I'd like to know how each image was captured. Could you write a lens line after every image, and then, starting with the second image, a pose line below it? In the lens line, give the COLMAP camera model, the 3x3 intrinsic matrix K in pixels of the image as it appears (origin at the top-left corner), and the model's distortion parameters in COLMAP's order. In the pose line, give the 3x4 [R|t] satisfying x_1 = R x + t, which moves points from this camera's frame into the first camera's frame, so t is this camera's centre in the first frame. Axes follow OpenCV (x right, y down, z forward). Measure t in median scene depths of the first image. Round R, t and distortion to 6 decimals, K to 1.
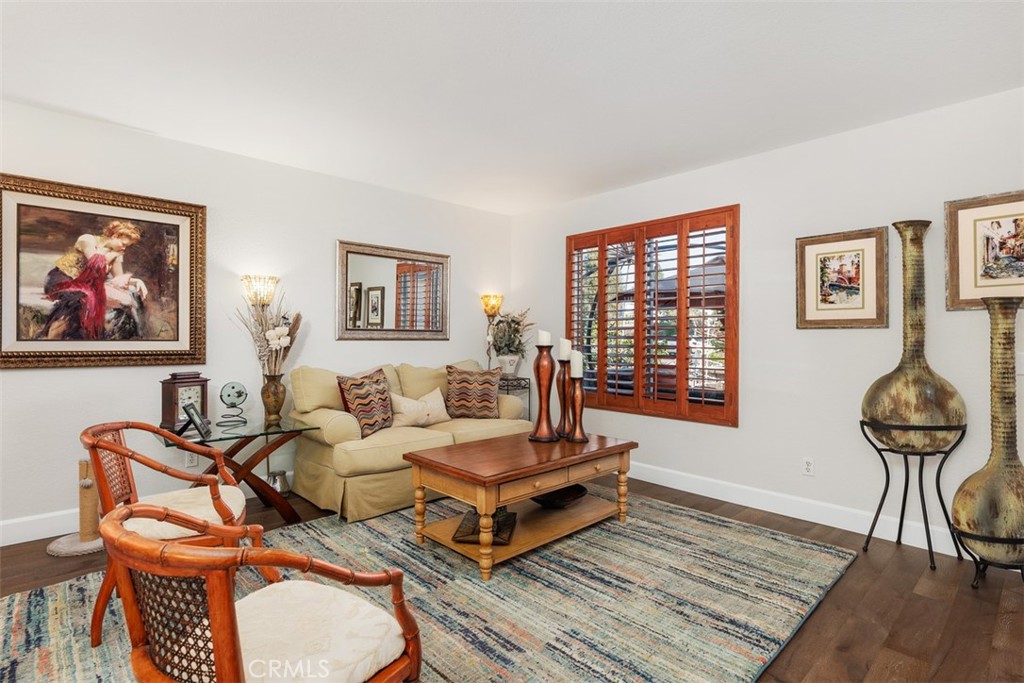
lens RADIAL K [[496.8, 0, 512.0], [0, 496.8, 341.5], [0, 0, 1]] dist [-0.009879, 0.000283]
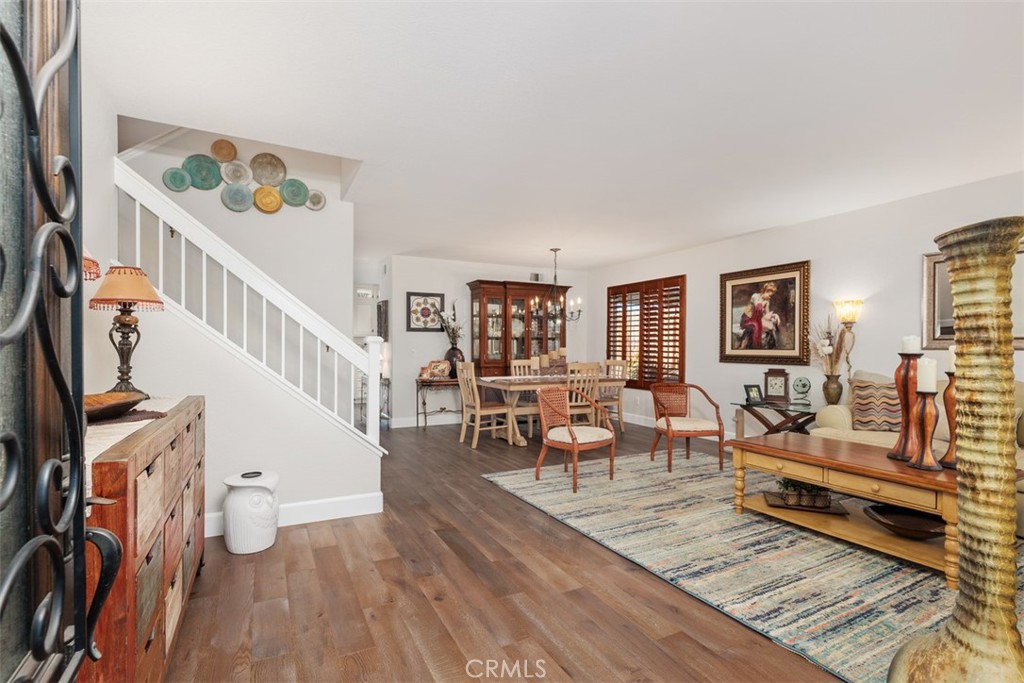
lens RADIAL K [[484.8, 0, 507.2], [0, 484.8, 336.6], [0, 0, 1]] dist [-0.001537, 0.000118]
pose [[-0.267434, -0.030248, -0.963101, 1.201565], [-0.013124, 0.999529, -0.027748, 0.012936], [0.963487, 0.005219, -0.267705, 0.585349]]
